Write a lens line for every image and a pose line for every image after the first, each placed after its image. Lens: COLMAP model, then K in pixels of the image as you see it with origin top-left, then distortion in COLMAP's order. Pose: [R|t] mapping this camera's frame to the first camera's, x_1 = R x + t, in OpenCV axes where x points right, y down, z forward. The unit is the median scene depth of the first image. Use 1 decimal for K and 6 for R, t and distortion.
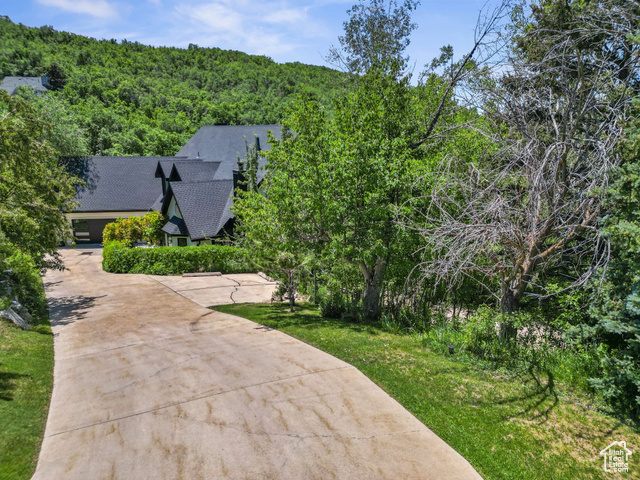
lens RADIAL K [[437.5, 0, 322.4], [0, 437.5, 240.9], [0, 0, 1]] dist [0.004027, 0.002123]
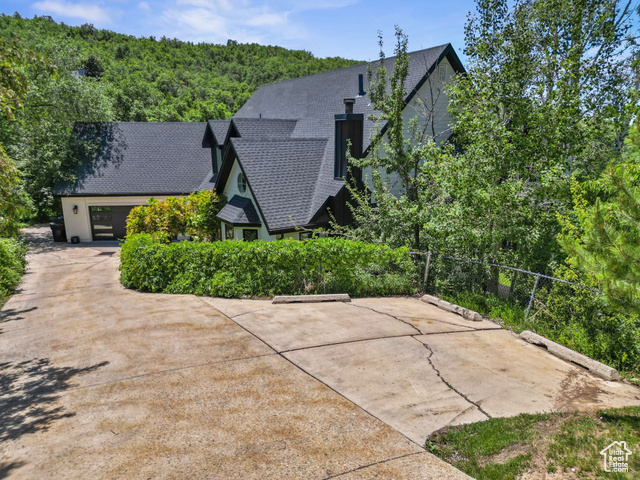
lens RADIAL K [[437.5, 0, 322.4], [0, 437.5, 240.9], [0, 0, 1]] dist [0.004027, 0.002123]
pose [[0.997299, 0.005110, -0.073267, -0.146201], [-0.005585, 0.999965, -0.006281, 0.010553], [0.073233, 0.006673, 0.997293, 0.333052]]
